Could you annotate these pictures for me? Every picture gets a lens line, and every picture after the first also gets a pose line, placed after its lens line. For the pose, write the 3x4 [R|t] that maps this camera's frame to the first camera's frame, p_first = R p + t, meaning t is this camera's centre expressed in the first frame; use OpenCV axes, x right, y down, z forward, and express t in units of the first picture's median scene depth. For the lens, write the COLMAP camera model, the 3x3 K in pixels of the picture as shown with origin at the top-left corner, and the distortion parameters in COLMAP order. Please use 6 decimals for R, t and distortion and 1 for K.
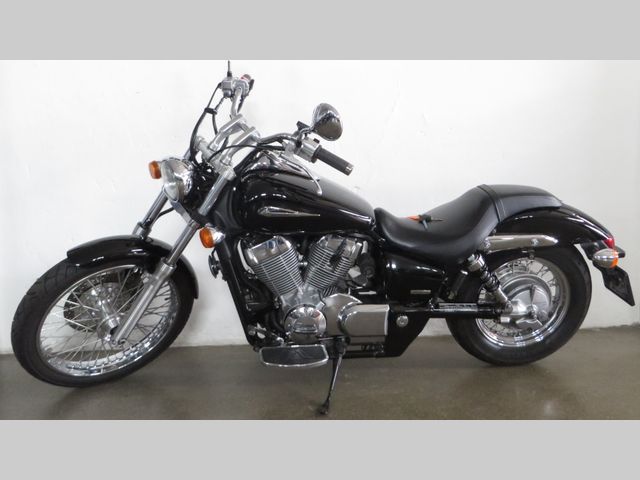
lens RADIAL K [[629.6, 0, 318.0], [0, 629.6, 240.3], [0, 0, 1]] dist [-0.003496, 0.000000]
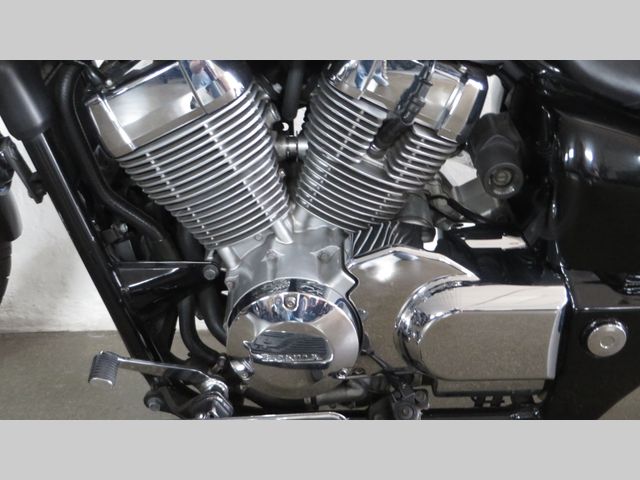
lens RADIAL K [[875.9, 0, 322.8], [0, 875.9, 242.5], [0, 0, 1]] dist [-0.036759, 0.000000]
pose [[0.993411, 0.021694, -0.112534, 0.042349], [-0.000977, 0.983488, 0.180969, 0.004912], [0.114602, -0.179667, 0.977029, 0.568990]]
